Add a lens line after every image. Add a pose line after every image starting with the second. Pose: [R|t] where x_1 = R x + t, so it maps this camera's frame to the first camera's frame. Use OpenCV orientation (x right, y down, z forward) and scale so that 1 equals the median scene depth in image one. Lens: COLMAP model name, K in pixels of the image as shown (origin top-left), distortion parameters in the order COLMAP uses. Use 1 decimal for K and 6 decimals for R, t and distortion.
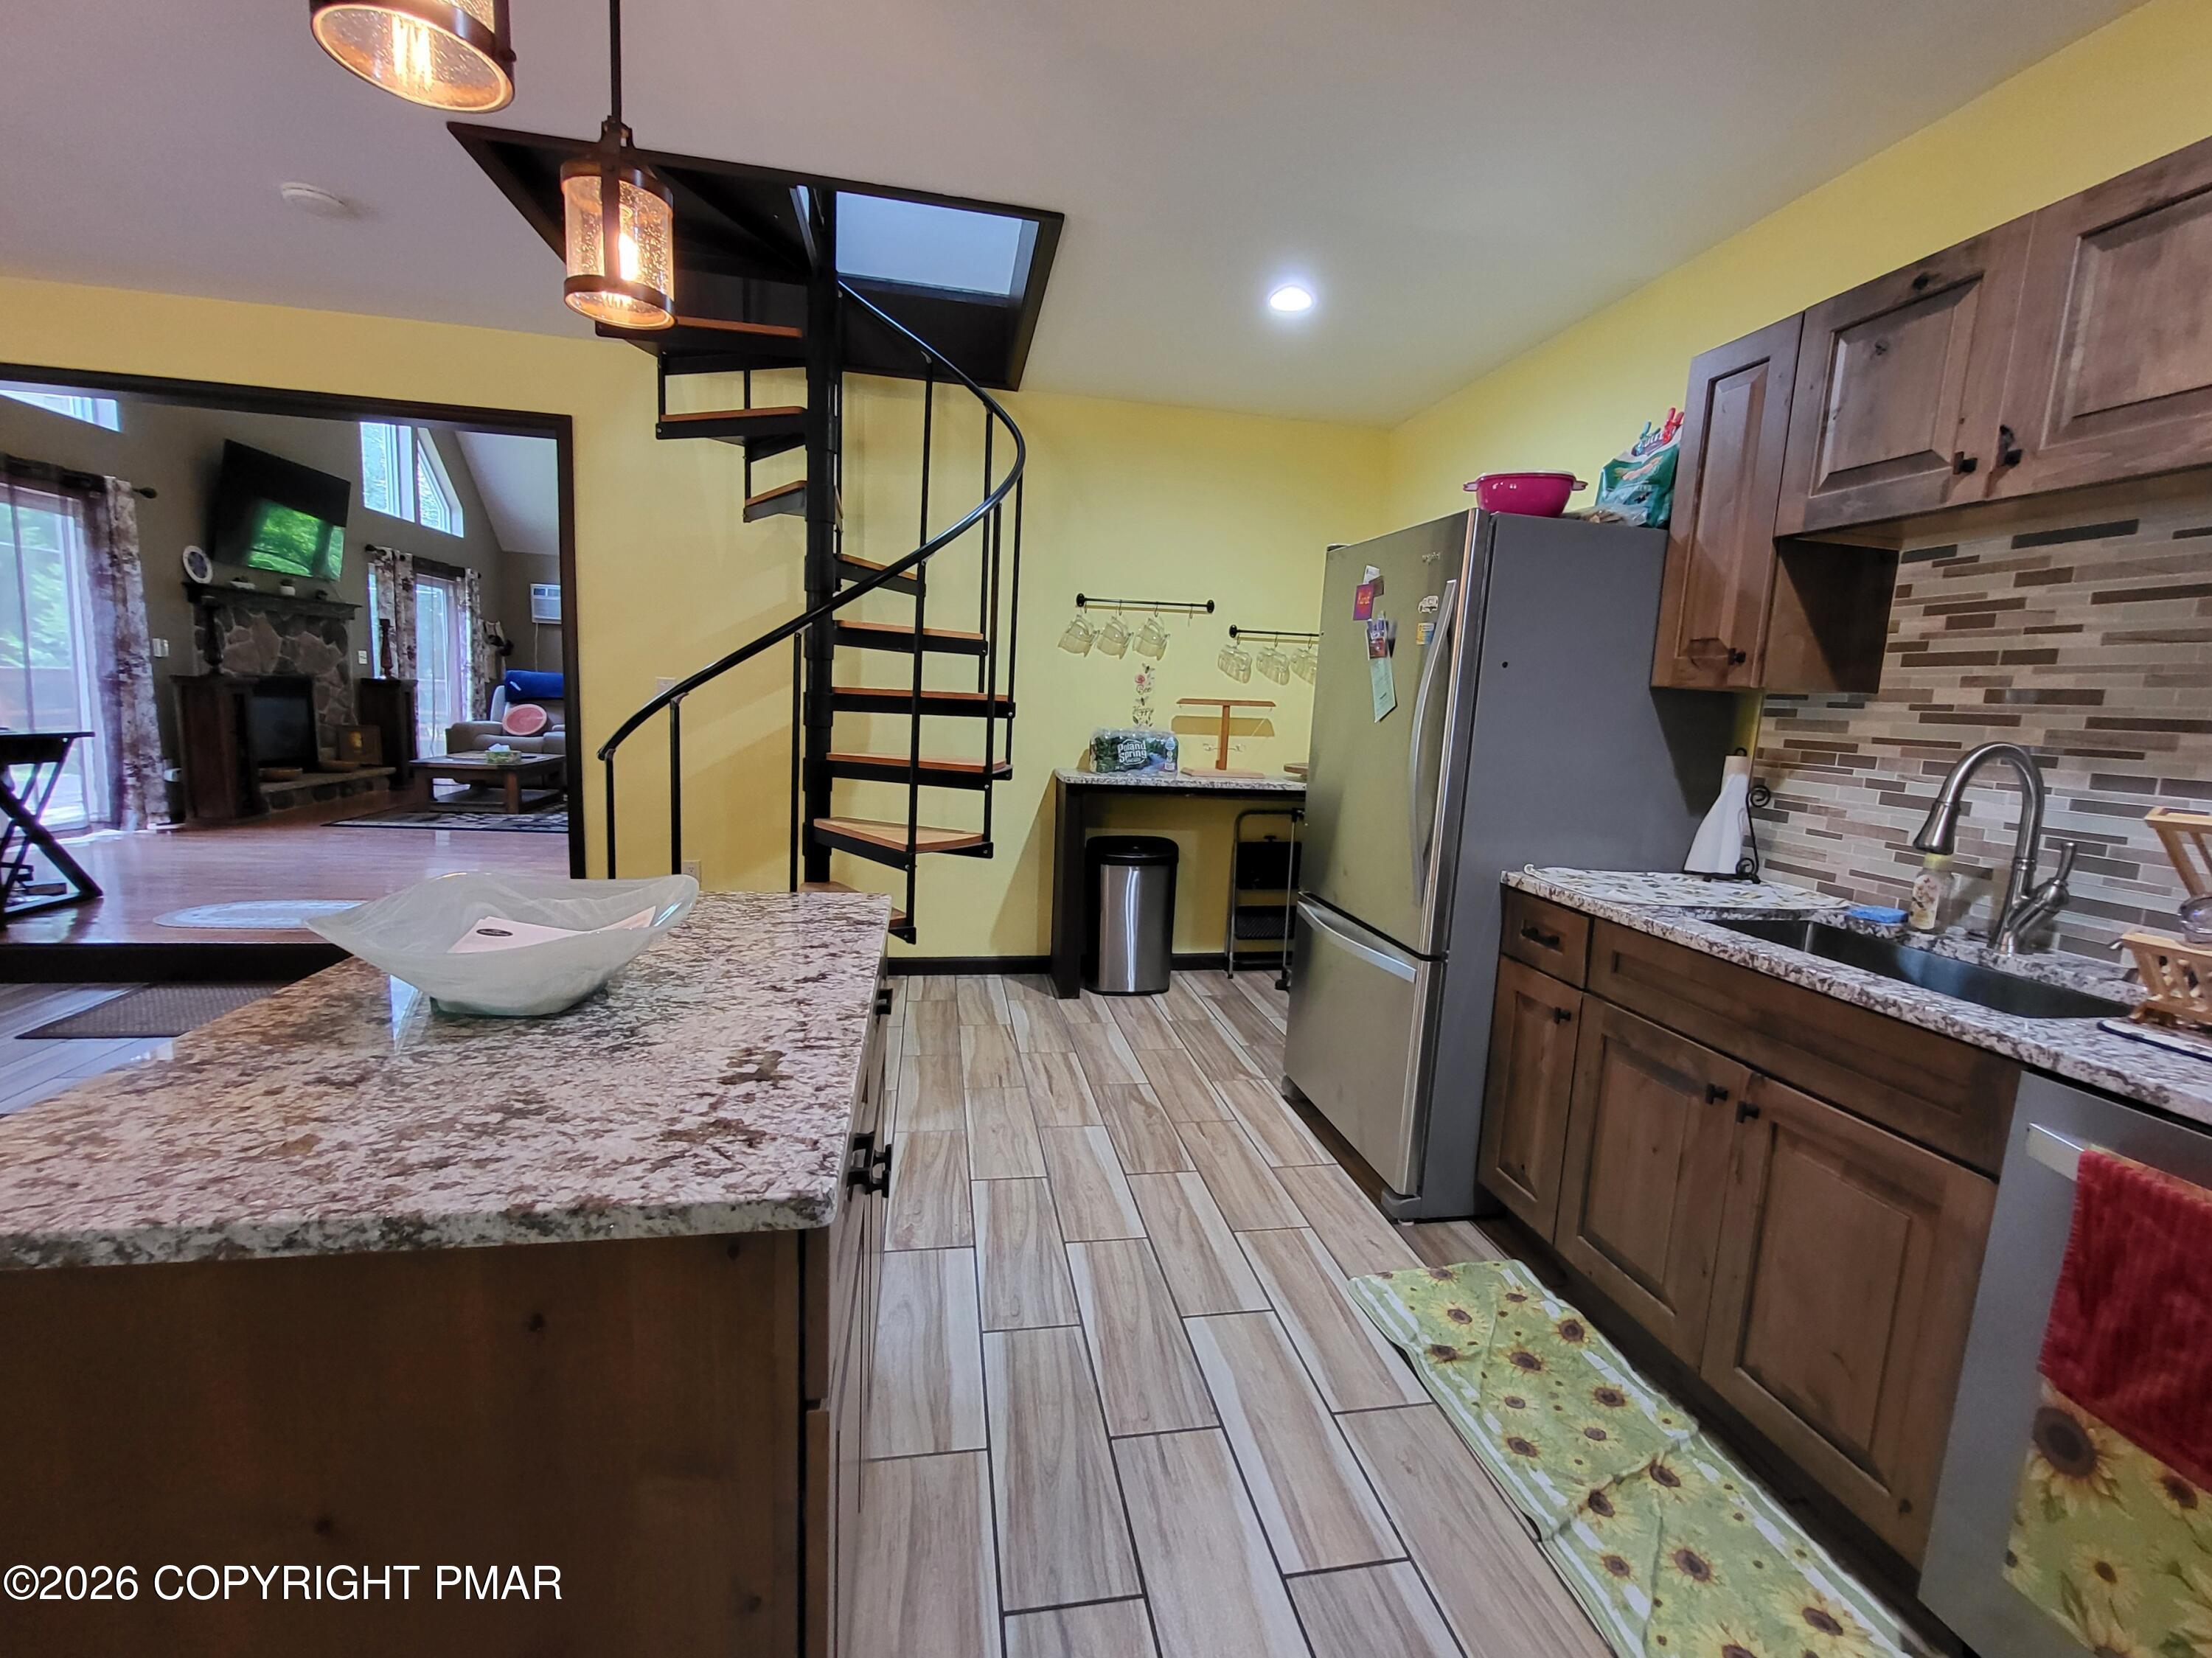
lens RADIAL K [[876.7, 0, 1124.7], [0, 876.7, 810.4], [0, 0, 1]] dist [-0.007352, 0.000839]
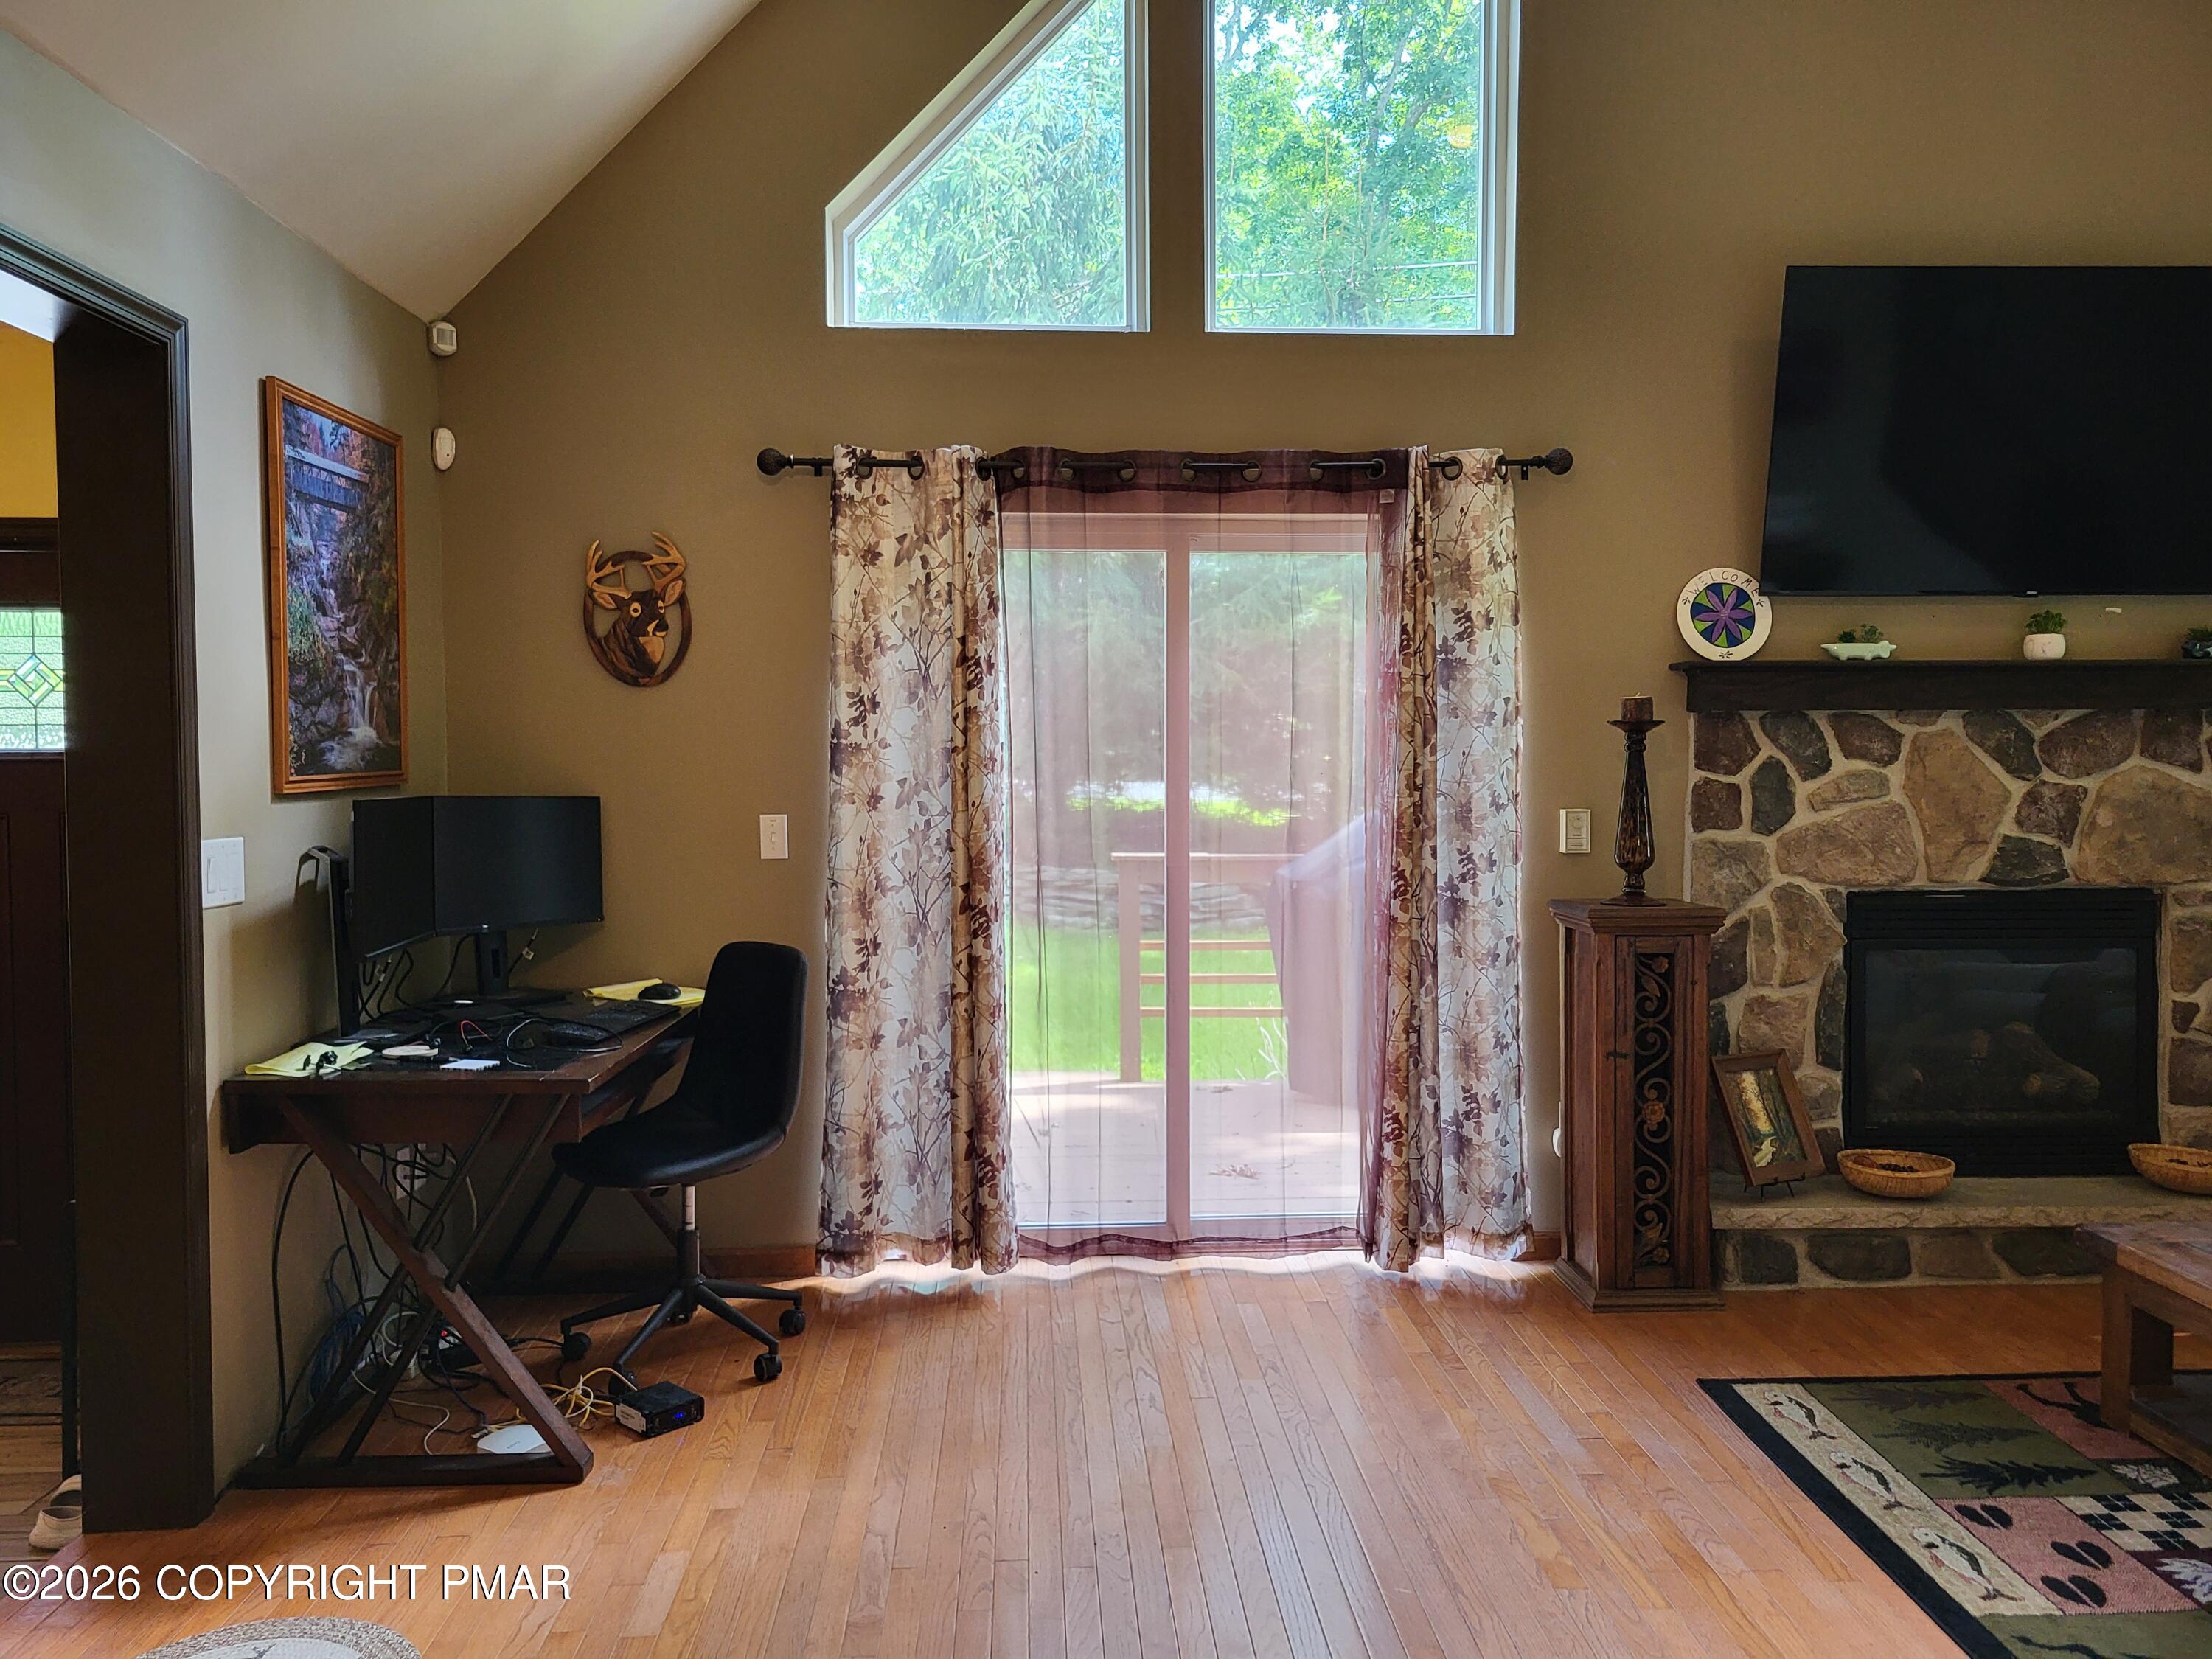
lens RADIAL K [[1679.1, 0, 1114.3], [0, 1679.1, 823.2], [0, 0, 1]] dist [0.043607, -0.018862]
pose [[-0.141609, -0.006602, -0.989901, -1.262084], [-0.135740, 0.990662, 0.012811, -0.731570], [0.980572, 0.136183, -0.141183, 3.827223]]
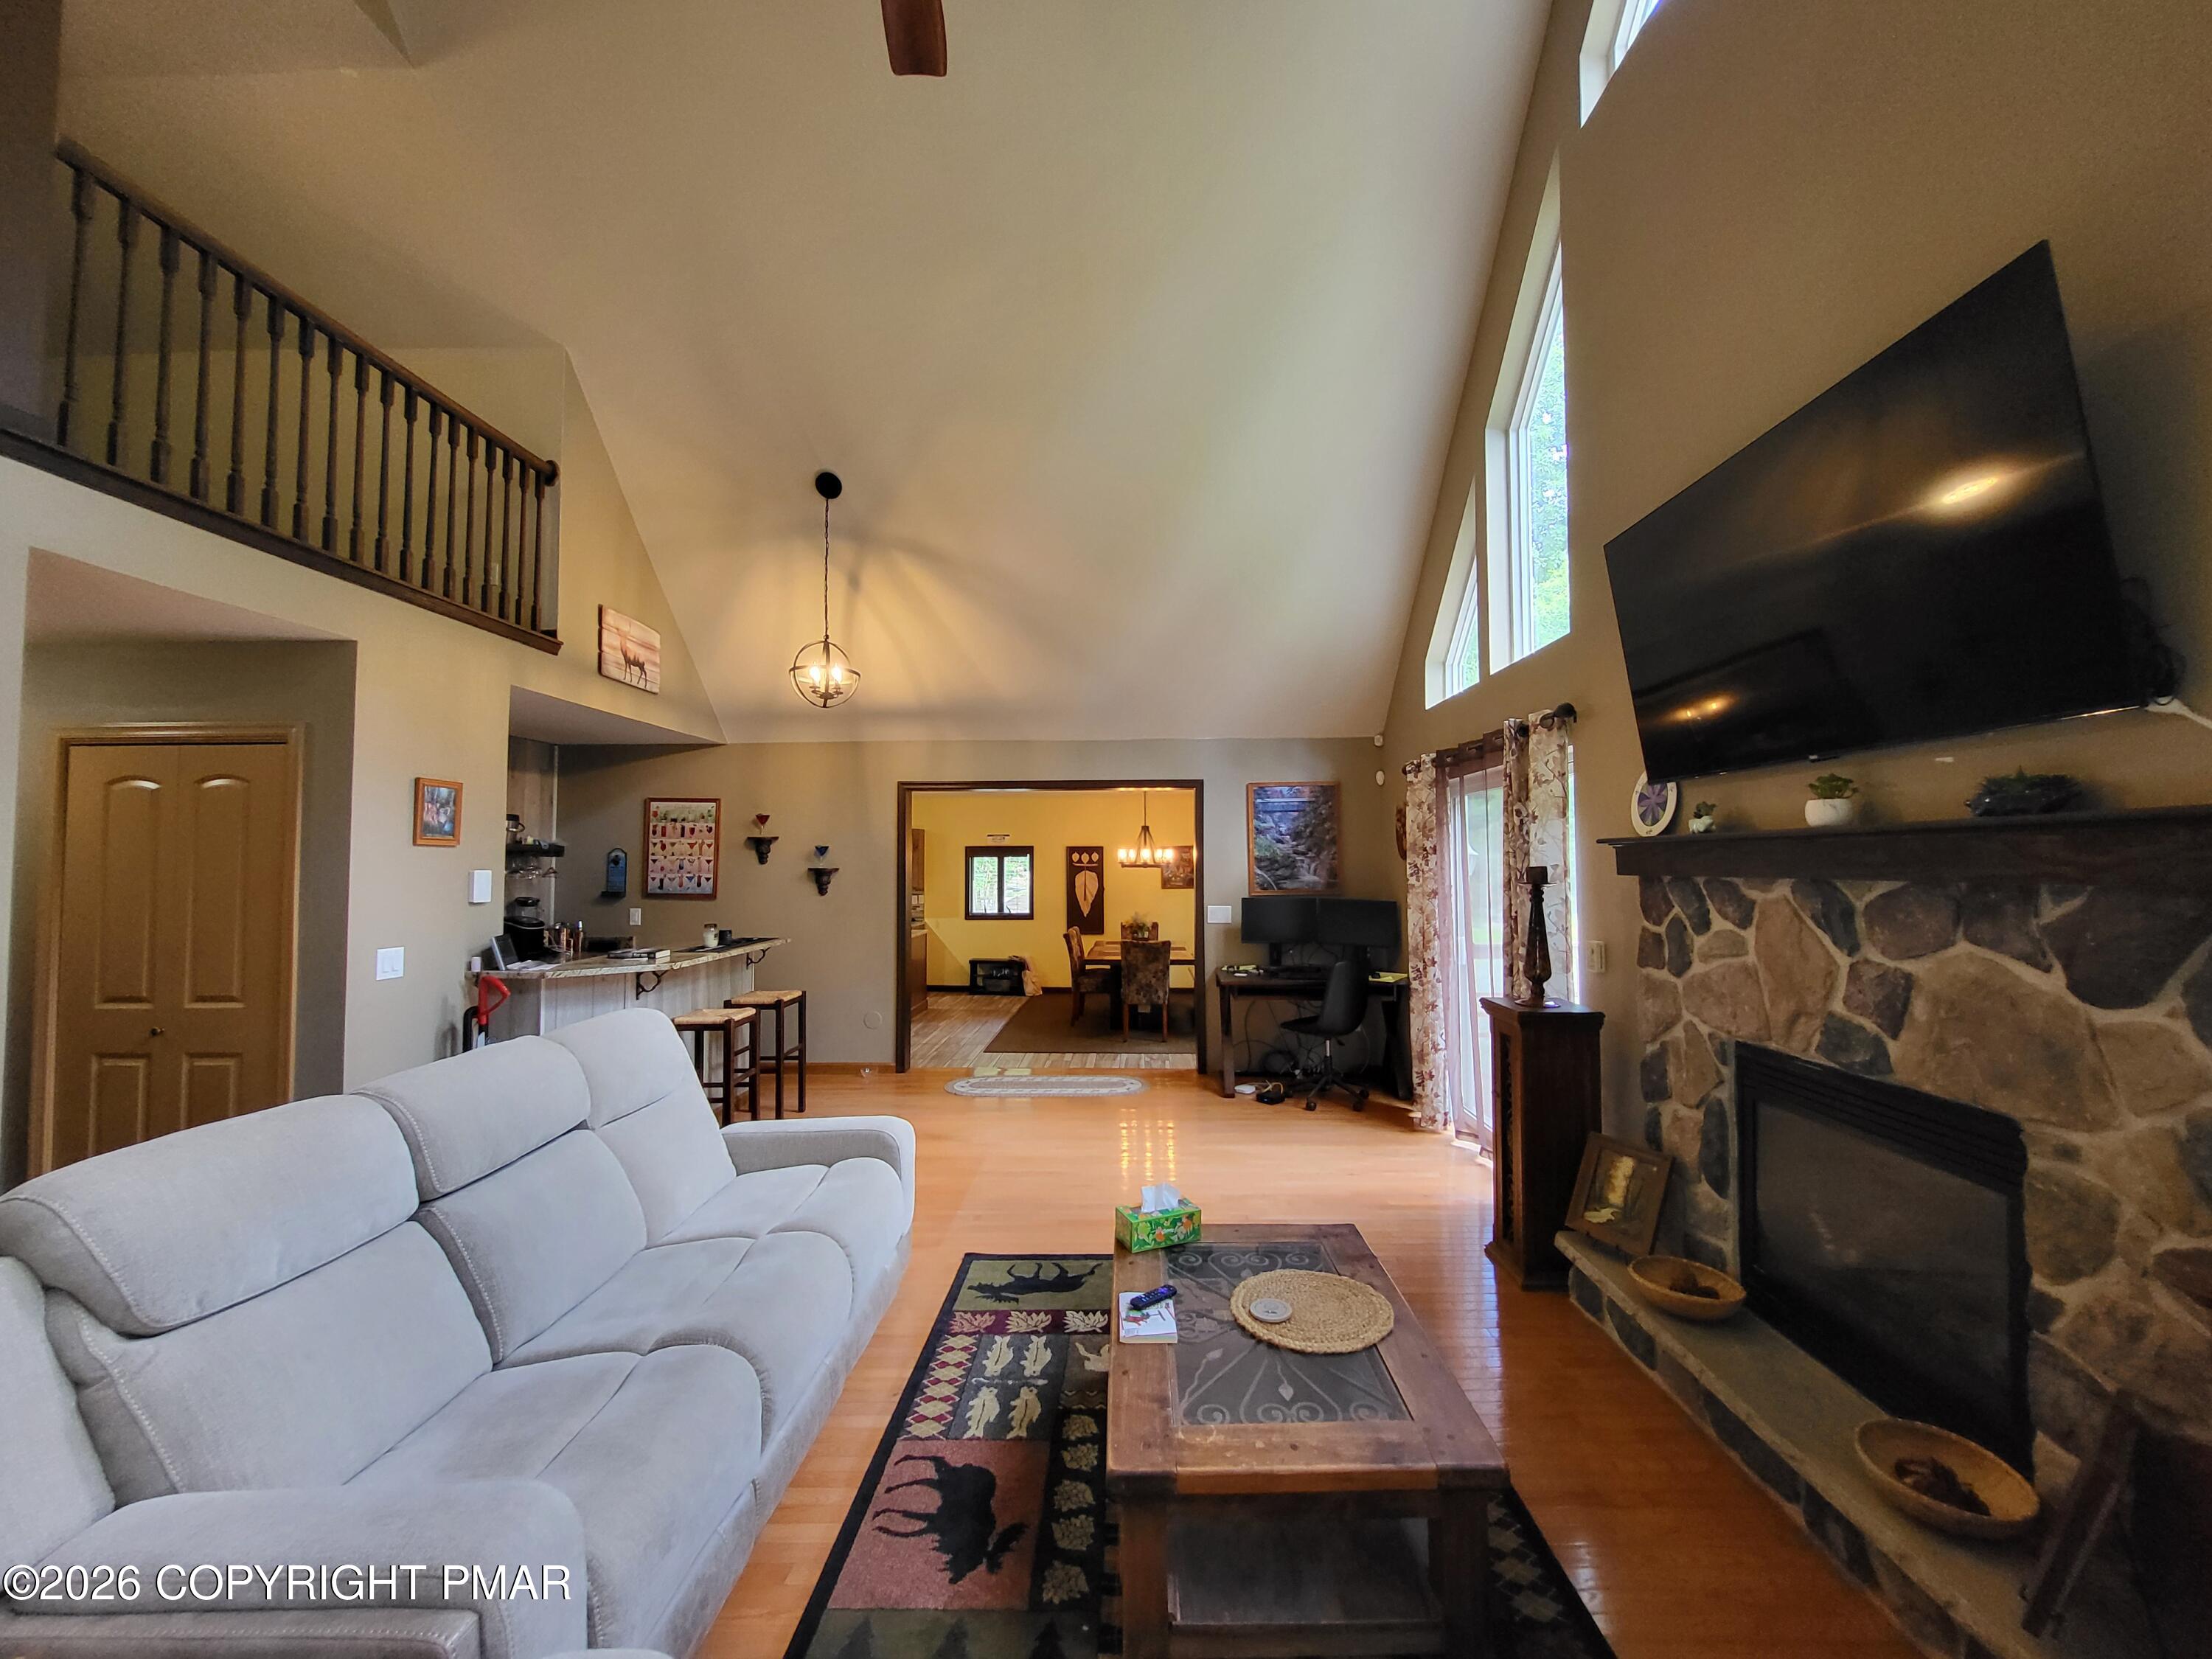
lens RADIAL K [[876.8, 0, 1111.3], [0, 876.8, 830.5], [0, 0, 1]] dist [-0.007352, 0.000839]
pose [[-0.971016, -0.031302, 0.236957, -3.982424], [-0.007159, 0.994751, 0.102070, -1.417056], [-0.238908, 0.097415, -0.966143, 7.038279]]
